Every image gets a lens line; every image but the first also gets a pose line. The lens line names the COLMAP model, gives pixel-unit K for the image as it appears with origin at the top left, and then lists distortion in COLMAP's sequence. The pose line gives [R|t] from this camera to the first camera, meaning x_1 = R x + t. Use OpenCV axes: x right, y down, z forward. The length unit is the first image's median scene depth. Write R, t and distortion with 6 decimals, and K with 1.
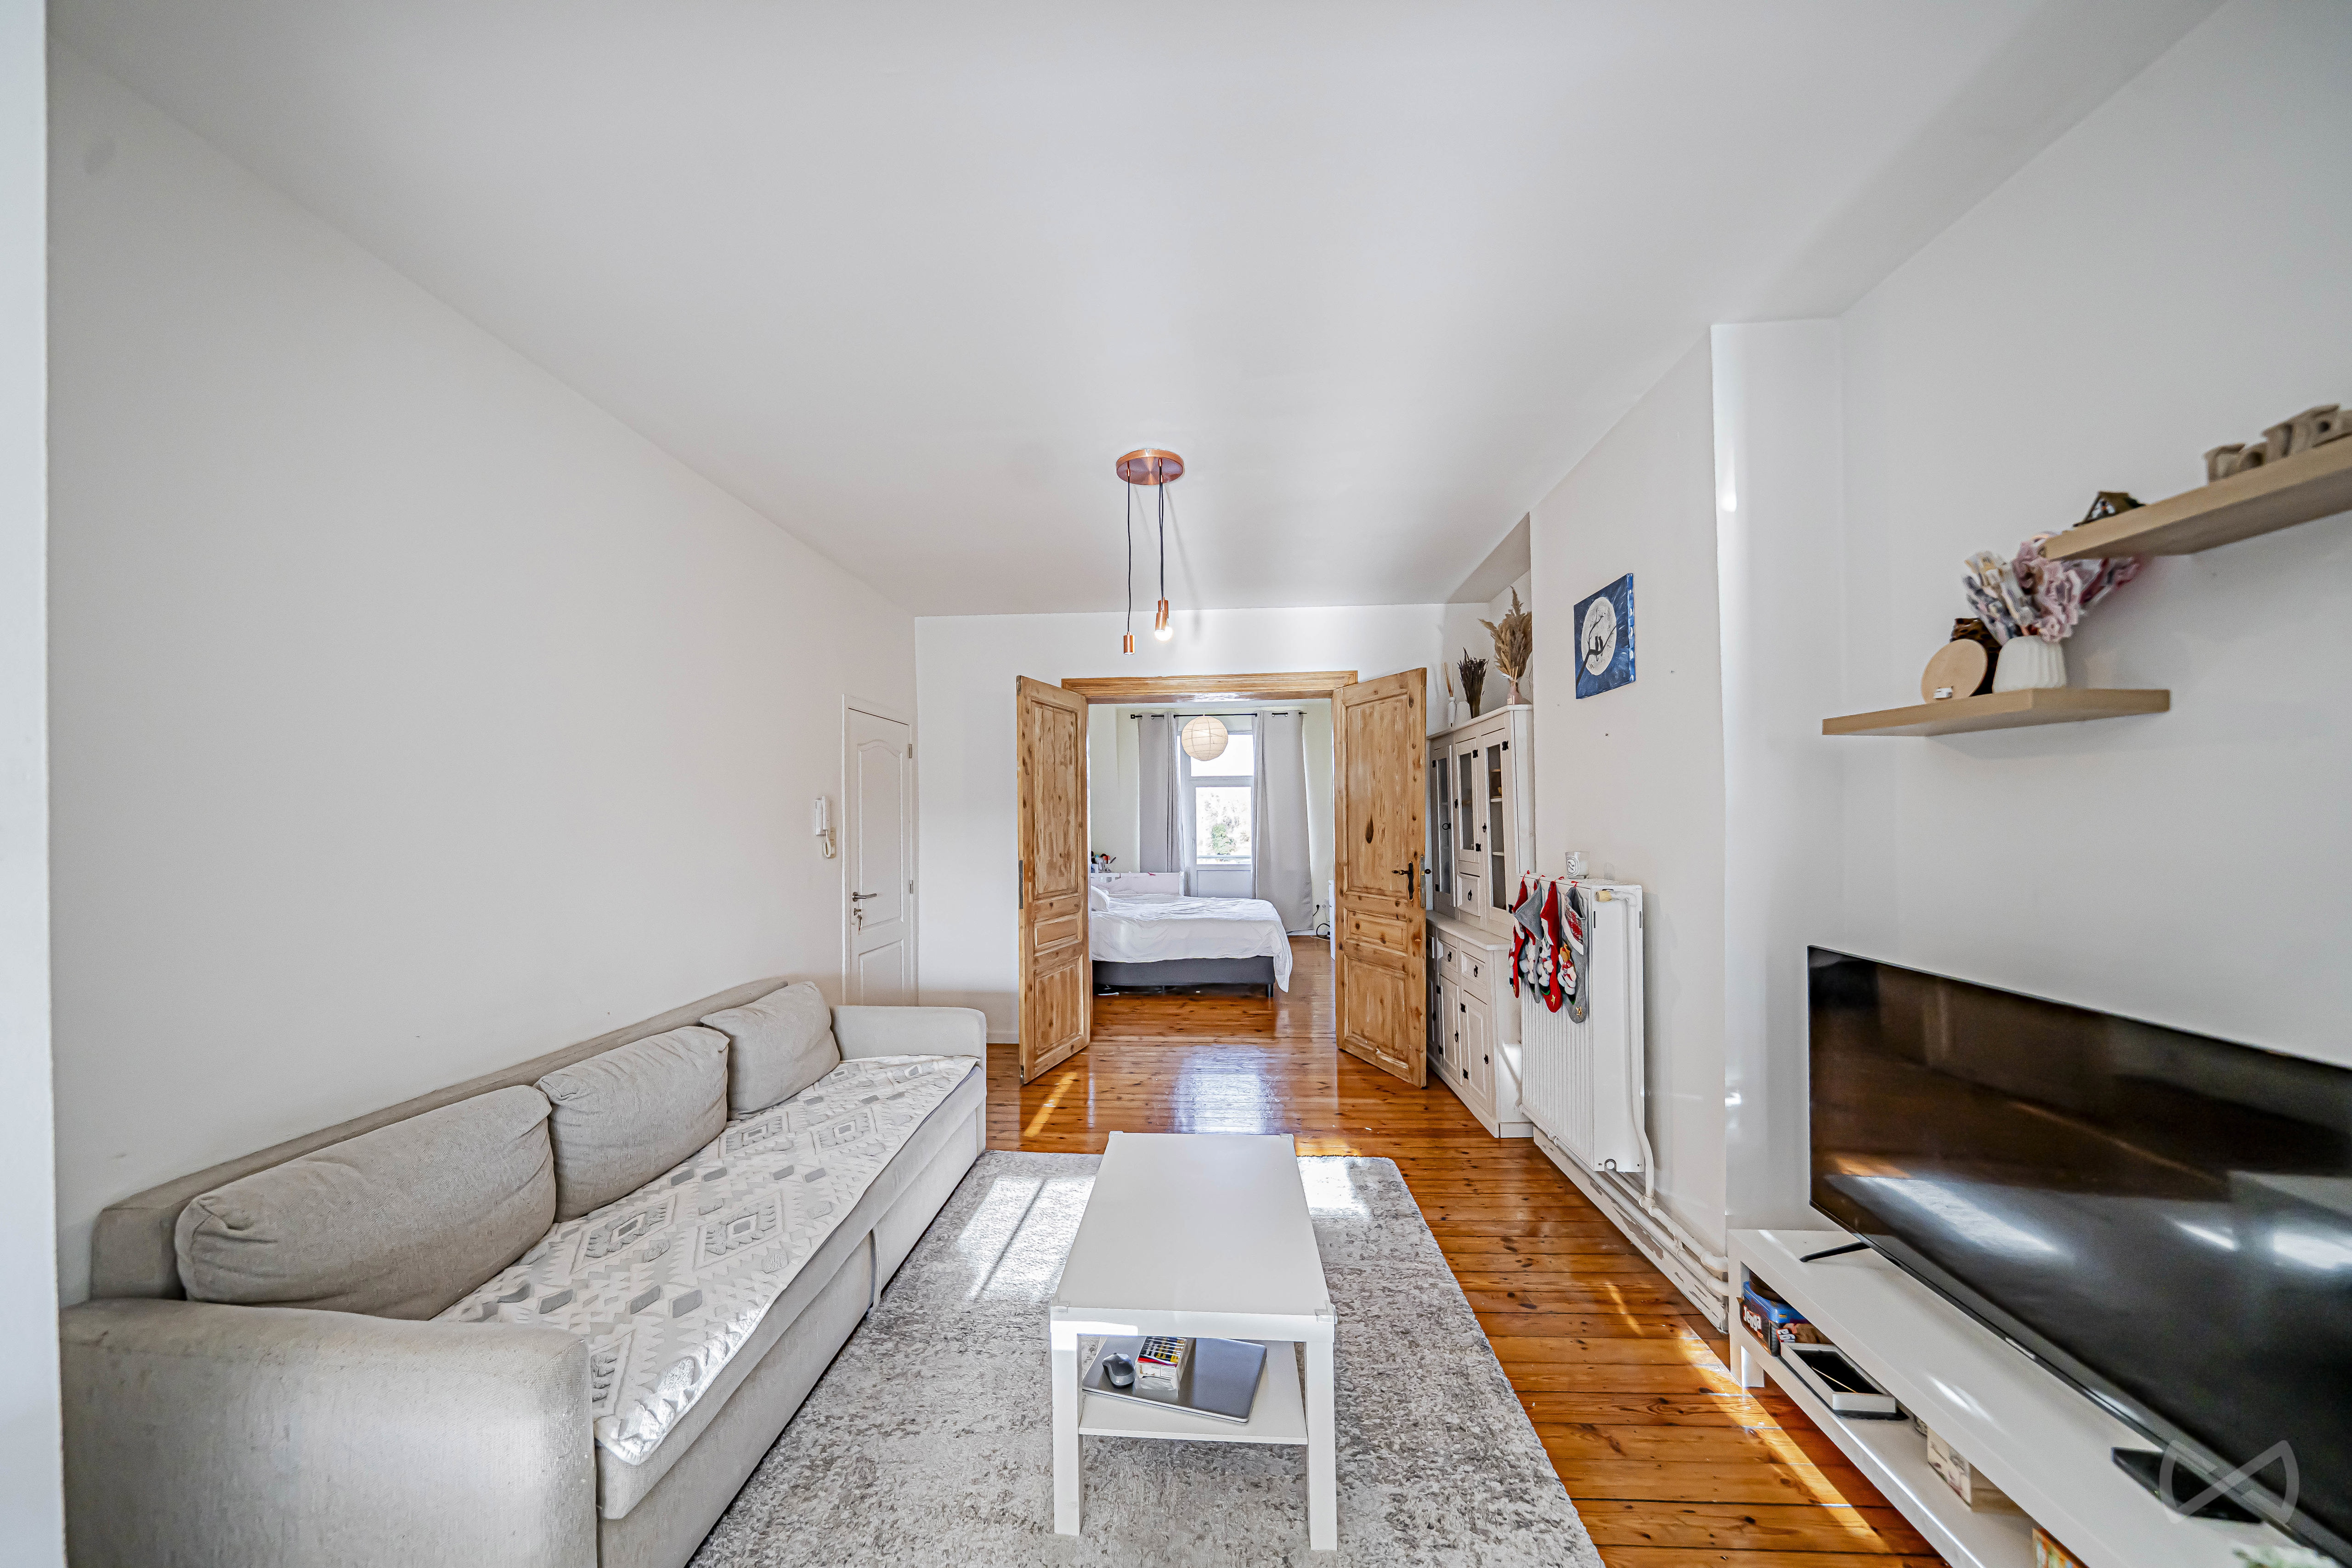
lens RADIAL K [[804.8, 0, 1162.3], [0, 804.8, 807.8], [0, 0, 1]] dist [-0.005467, 0.000336]
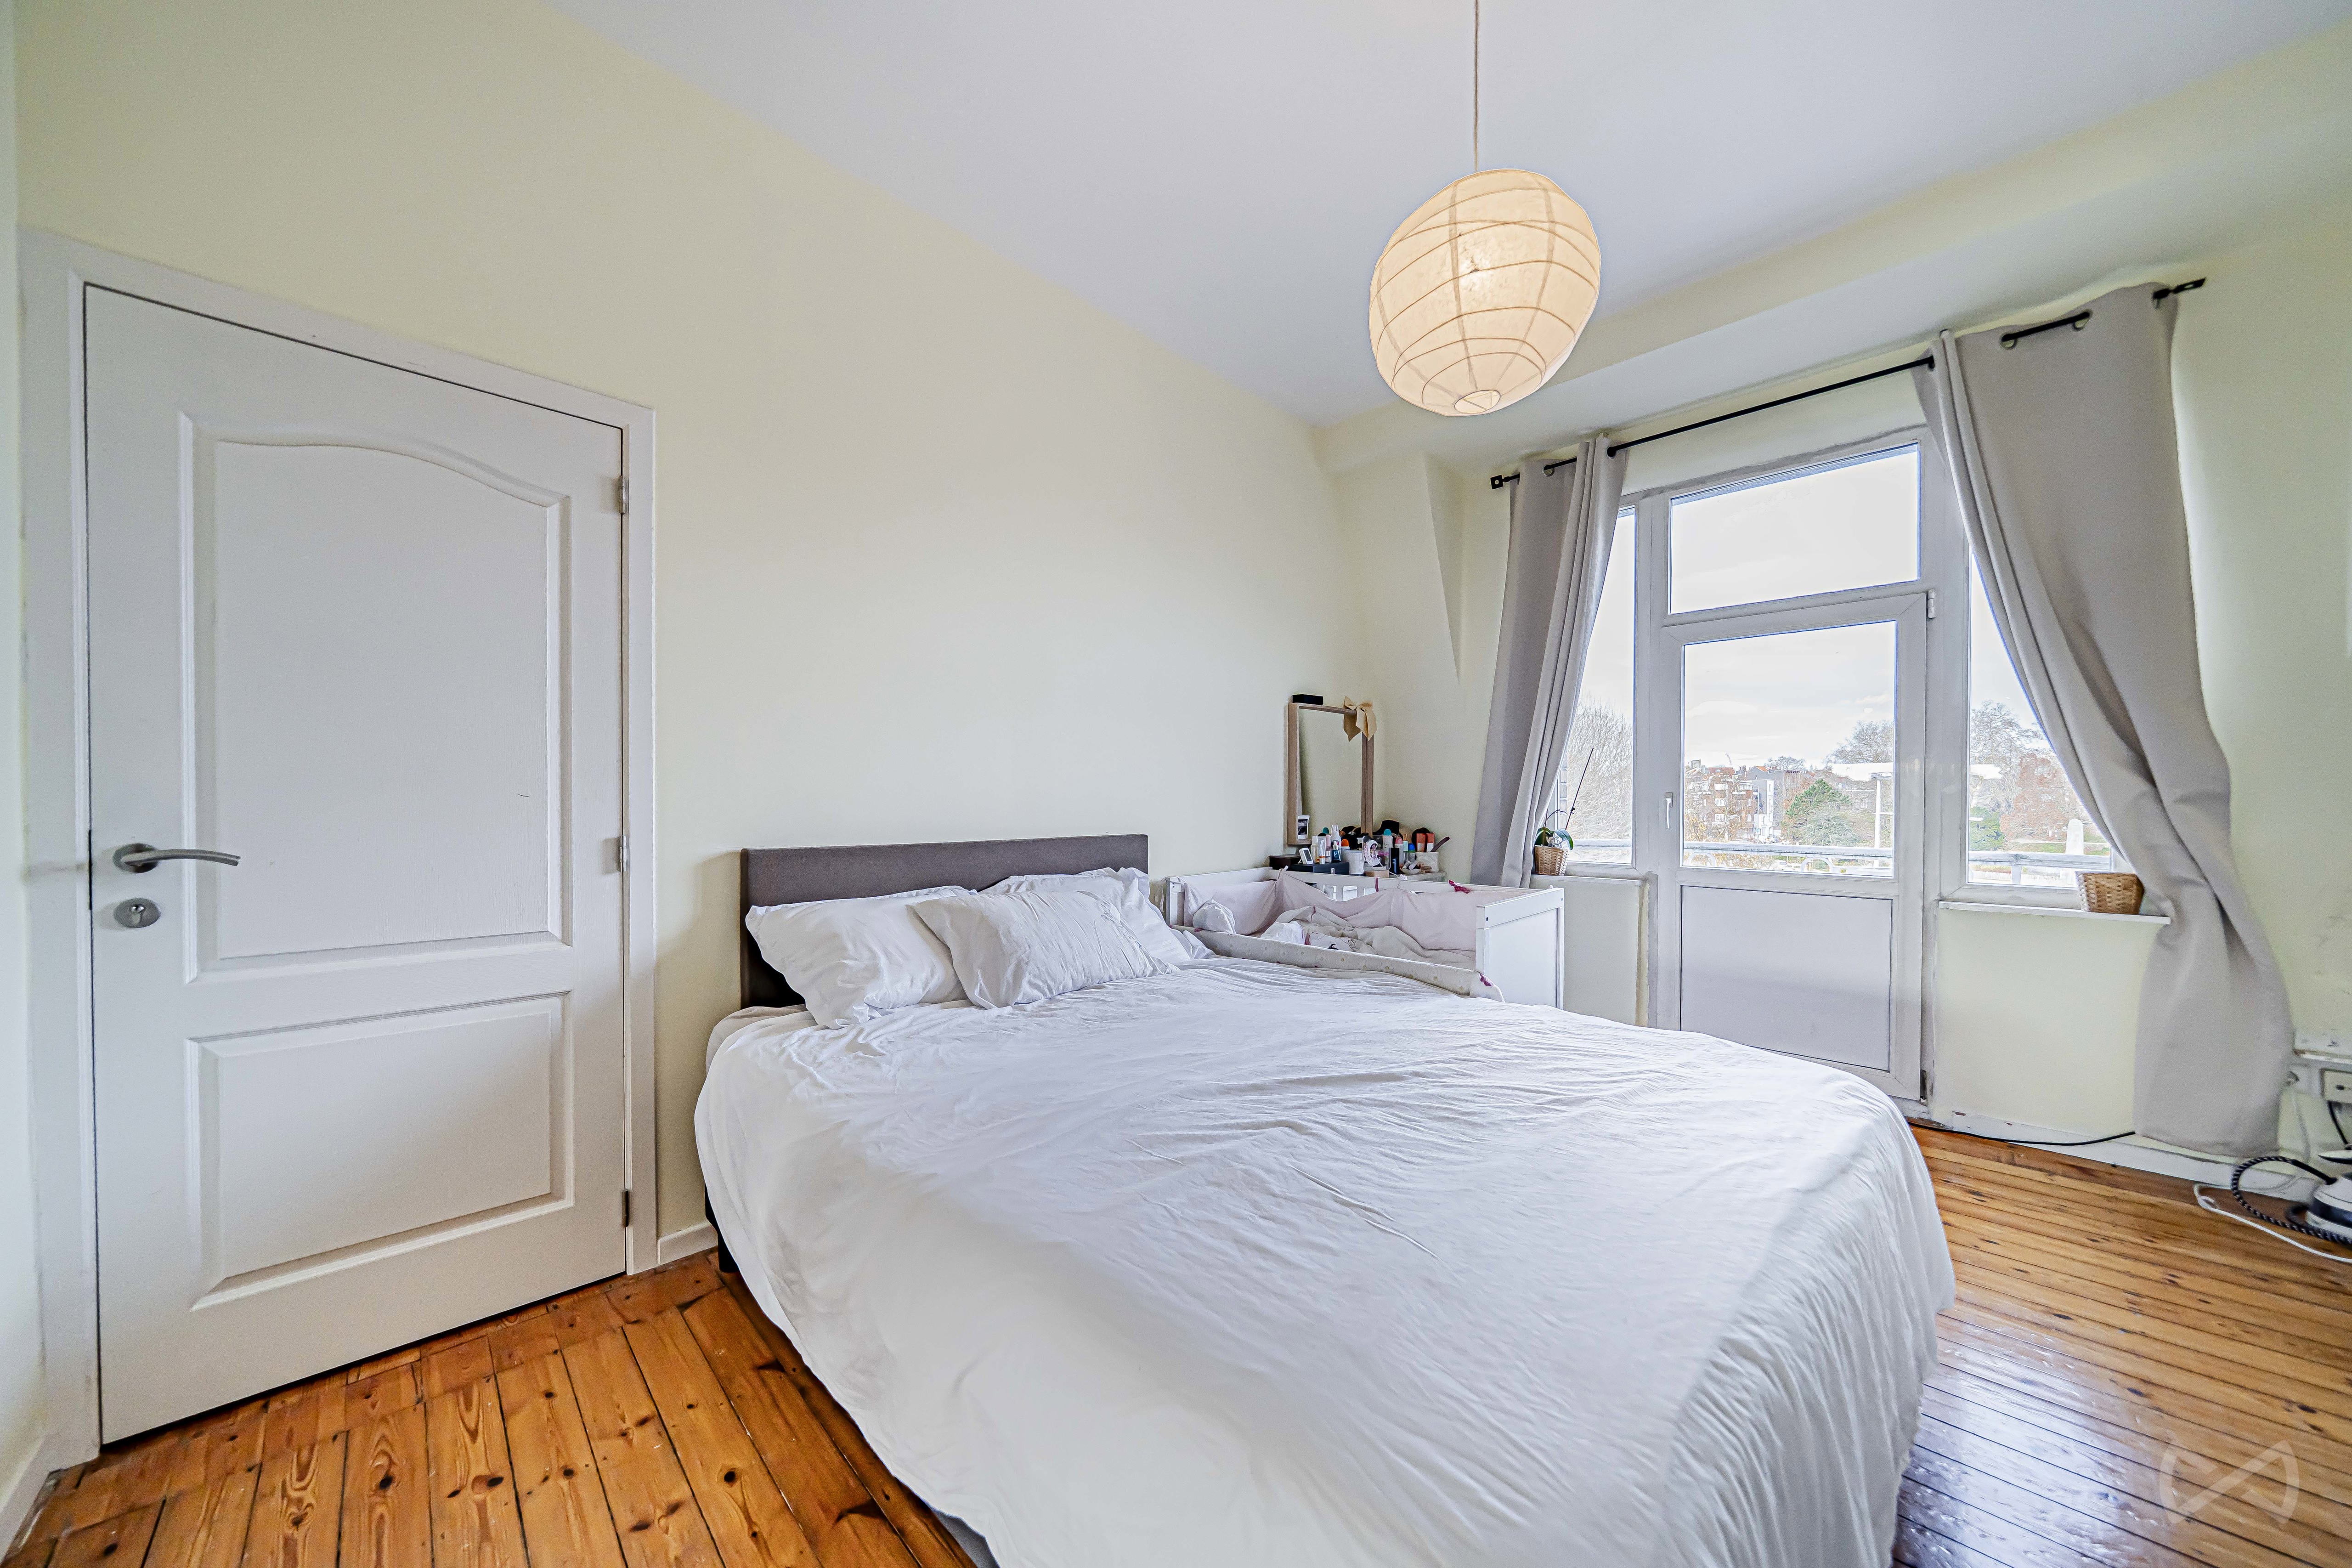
lens RADIAL K [[804.8, 0, 1162.3], [0, 804.8, 807.8], [0, 0, 1]] dist [-0.005467, 0.000336]
pose [[0.748364, 0.026762, -0.662748, 0.106568], [-0.012461, 0.999577, 0.026292, 0.037619], [0.663171, -0.011418, 0.748381, 0.603820]]
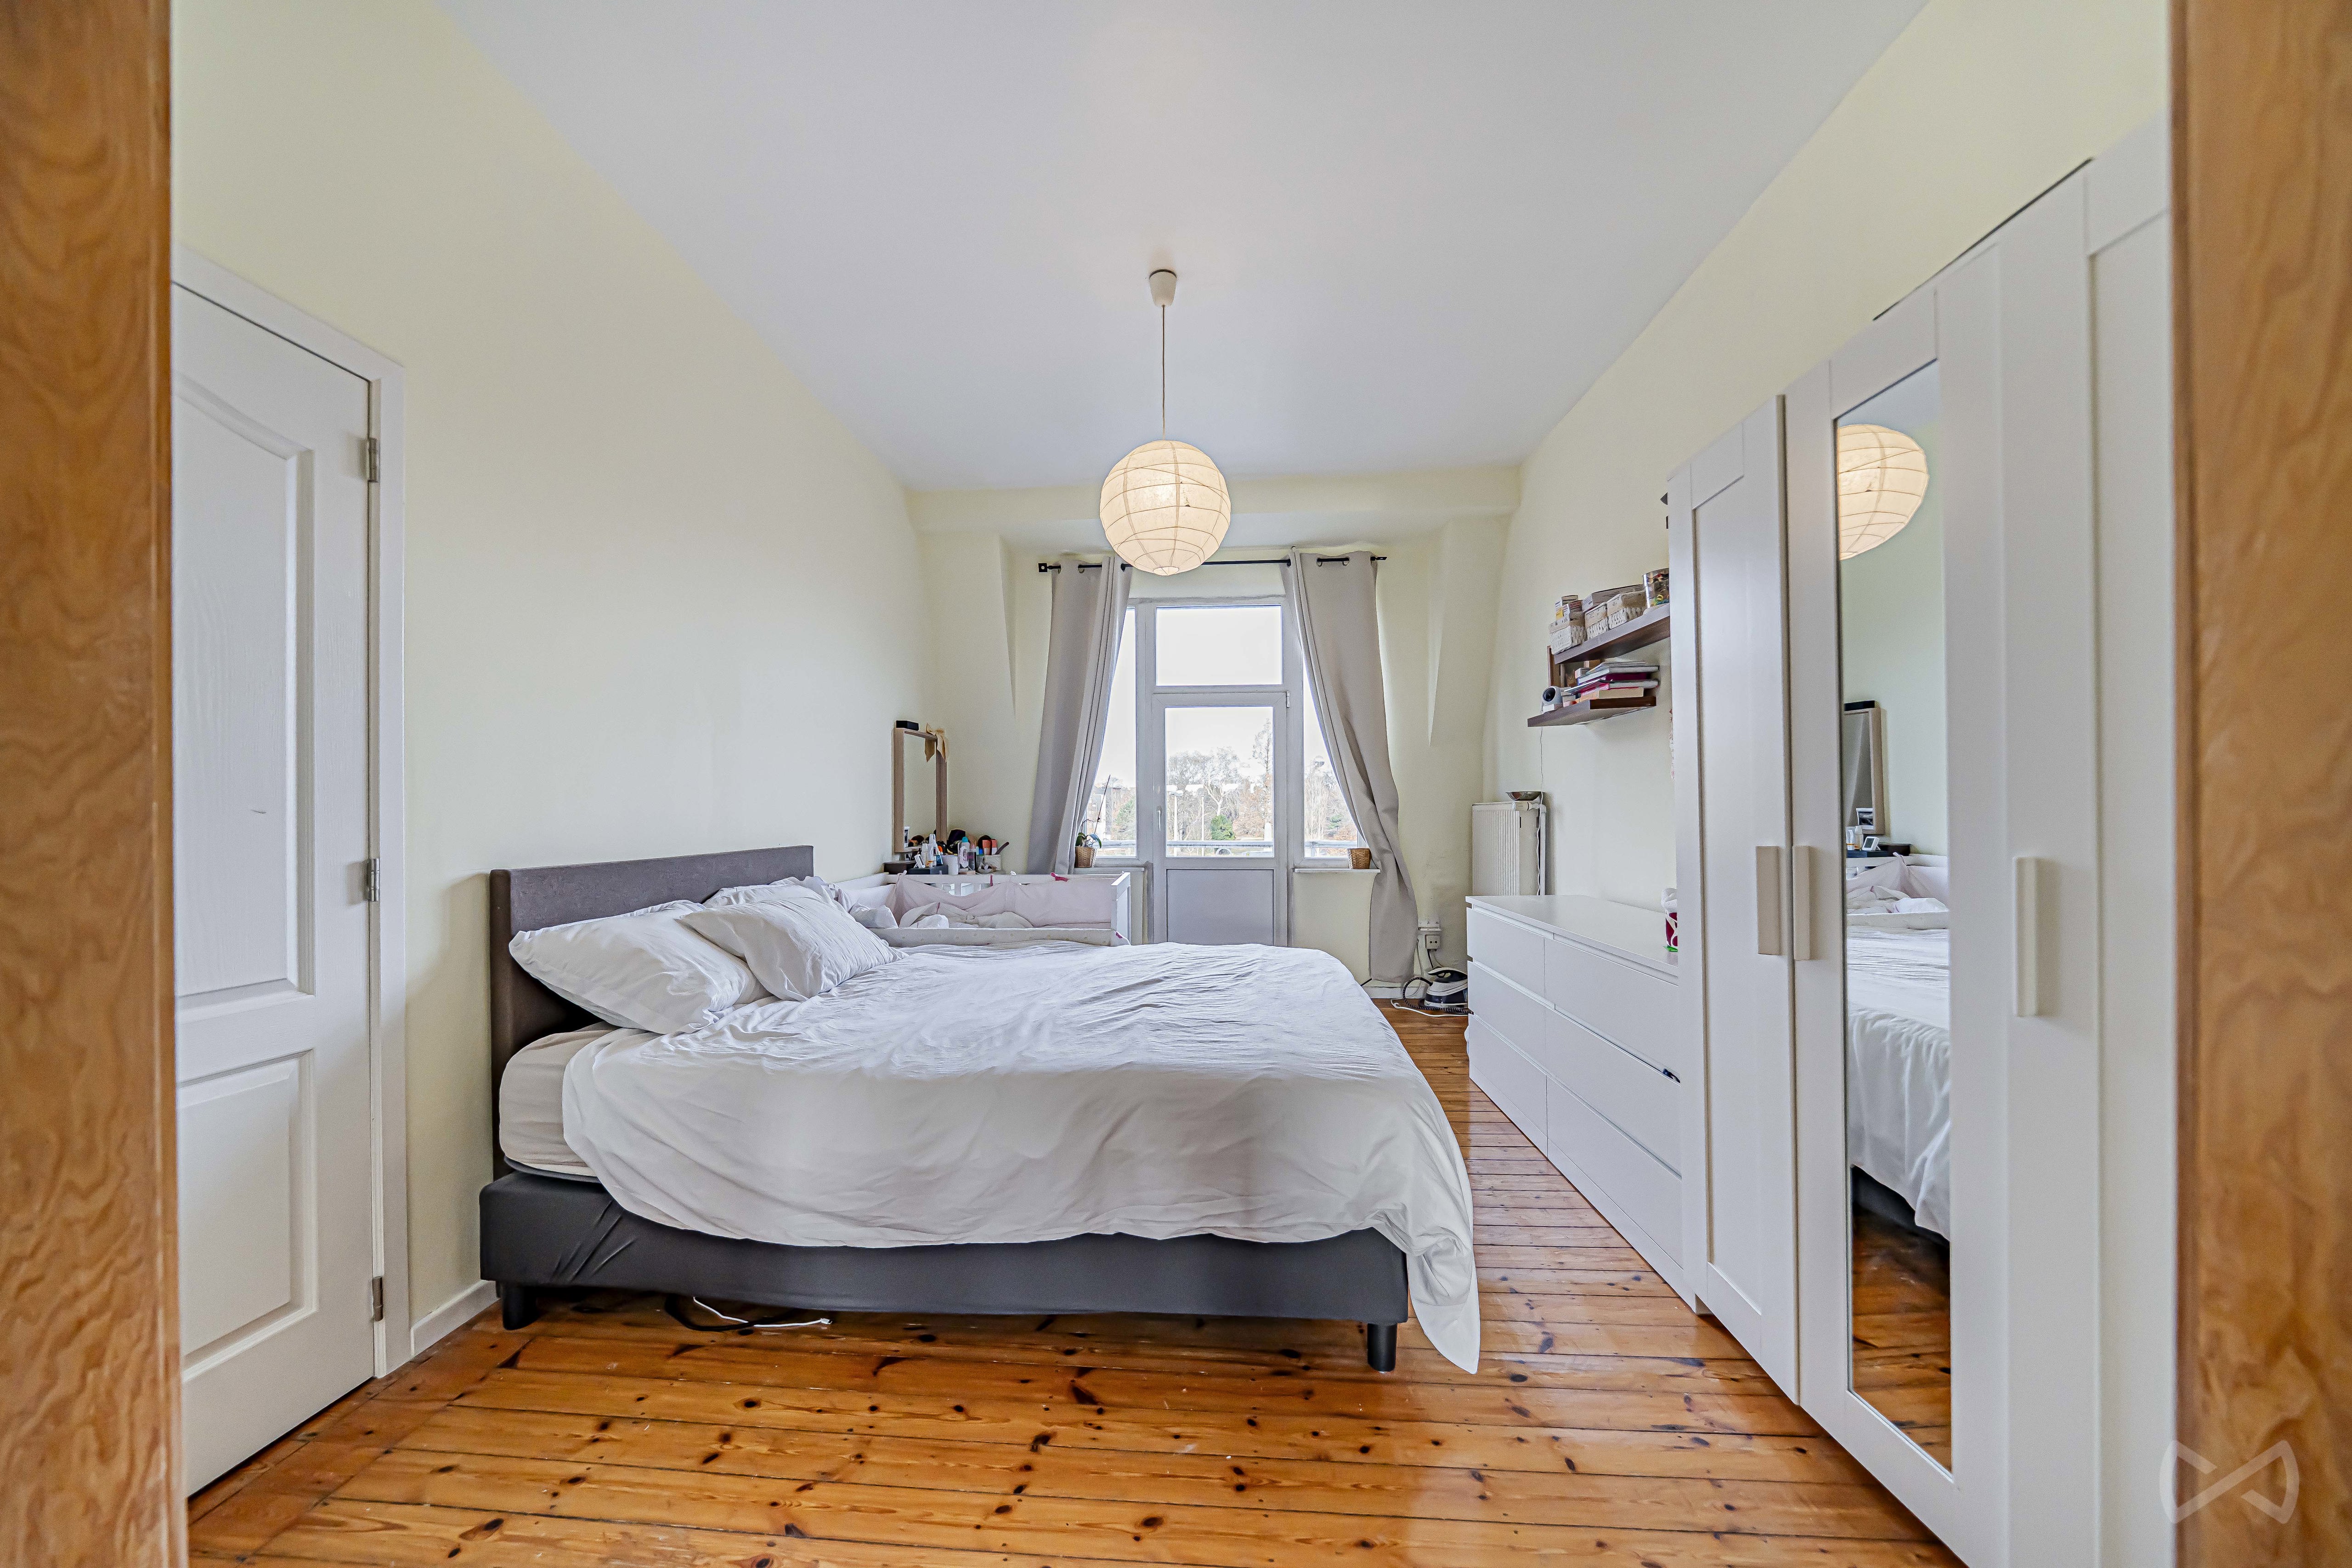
lens RADIAL K [[804.8, 0, 1162.3], [0, 804.8, 807.8], [0, 0, 1]] dist [-0.005467, 0.000336]
pose [[0.999876, 0.015700, 0.001449, 0.041936], [-0.015700, 0.999877, 0.000170, 0.038068], [-0.001447, -0.000193, 0.999999, 0.497590]]
